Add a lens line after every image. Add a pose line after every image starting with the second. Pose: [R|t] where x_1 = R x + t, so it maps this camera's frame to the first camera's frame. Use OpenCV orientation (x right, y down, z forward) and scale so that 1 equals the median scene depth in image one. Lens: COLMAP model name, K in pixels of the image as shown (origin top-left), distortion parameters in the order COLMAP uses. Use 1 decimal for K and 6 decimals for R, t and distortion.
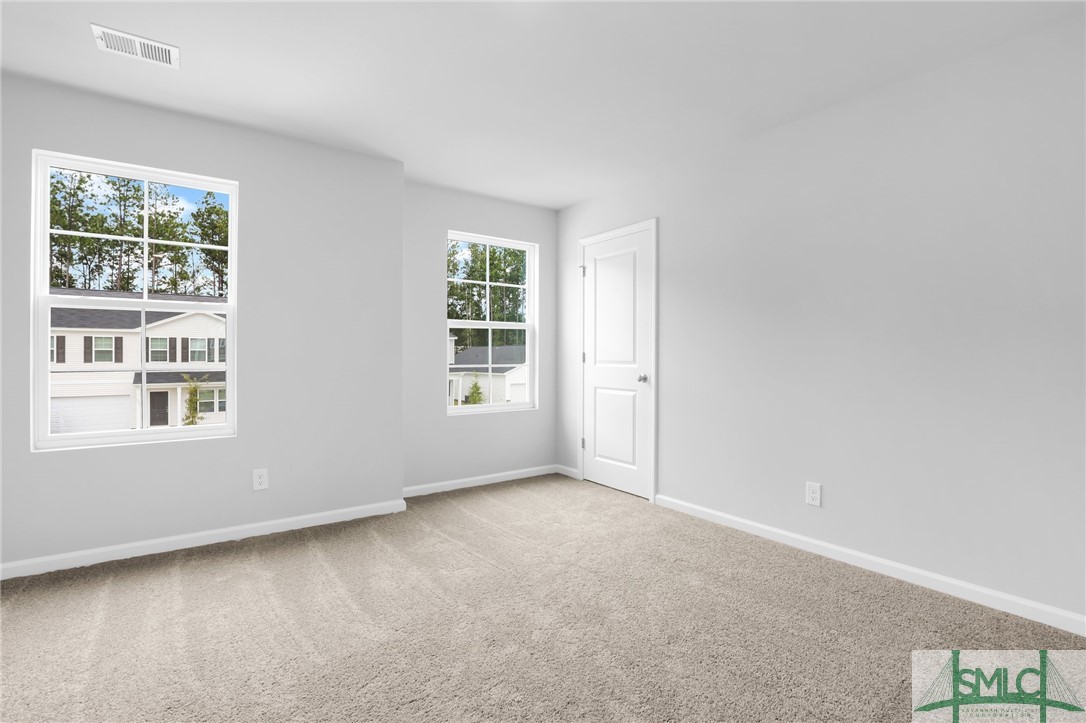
lens RADIAL K [[504.3, 0, 546.4], [0, 504.3, 356.6], [0, 0, 1]] dist [0.000643, 0.000004]
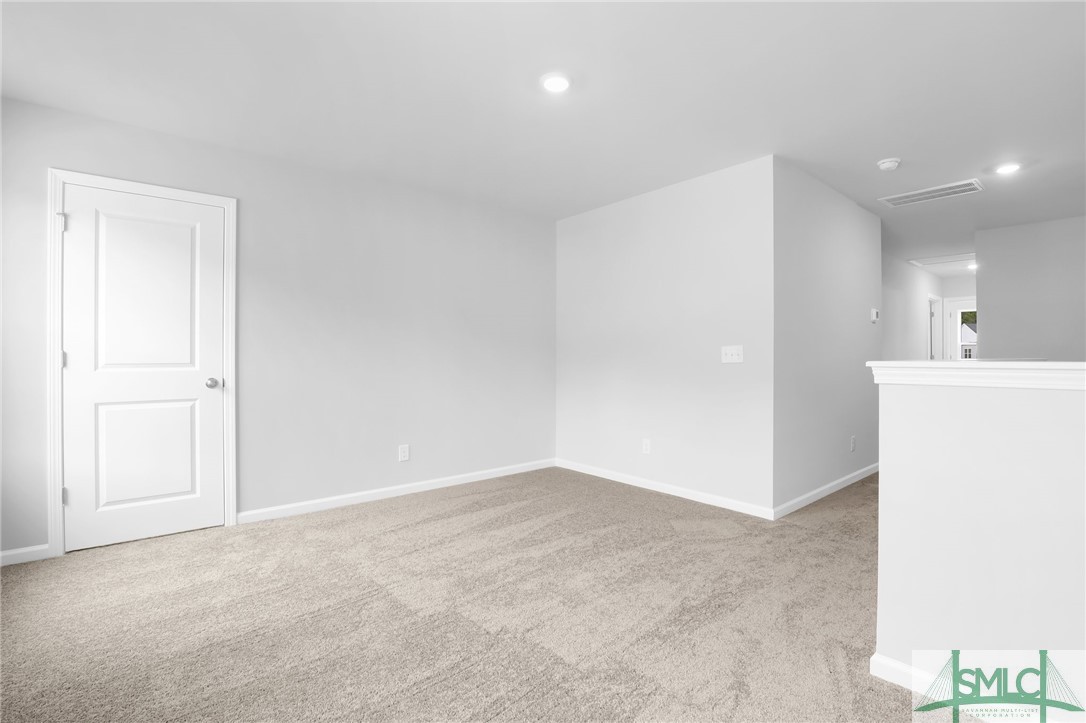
lens RADIAL K [[504.3, 0, 546.4], [0, 504.3, 356.6], [0, 0, 1]] dist [0.000643, 0.000004]
pose [[-0.045620, -0.005381, 0.998944, -0.646748], [0.004269, 0.999975, 0.005582, -0.003225], [-0.998950, 0.004519, -0.045596, 0.475383]]
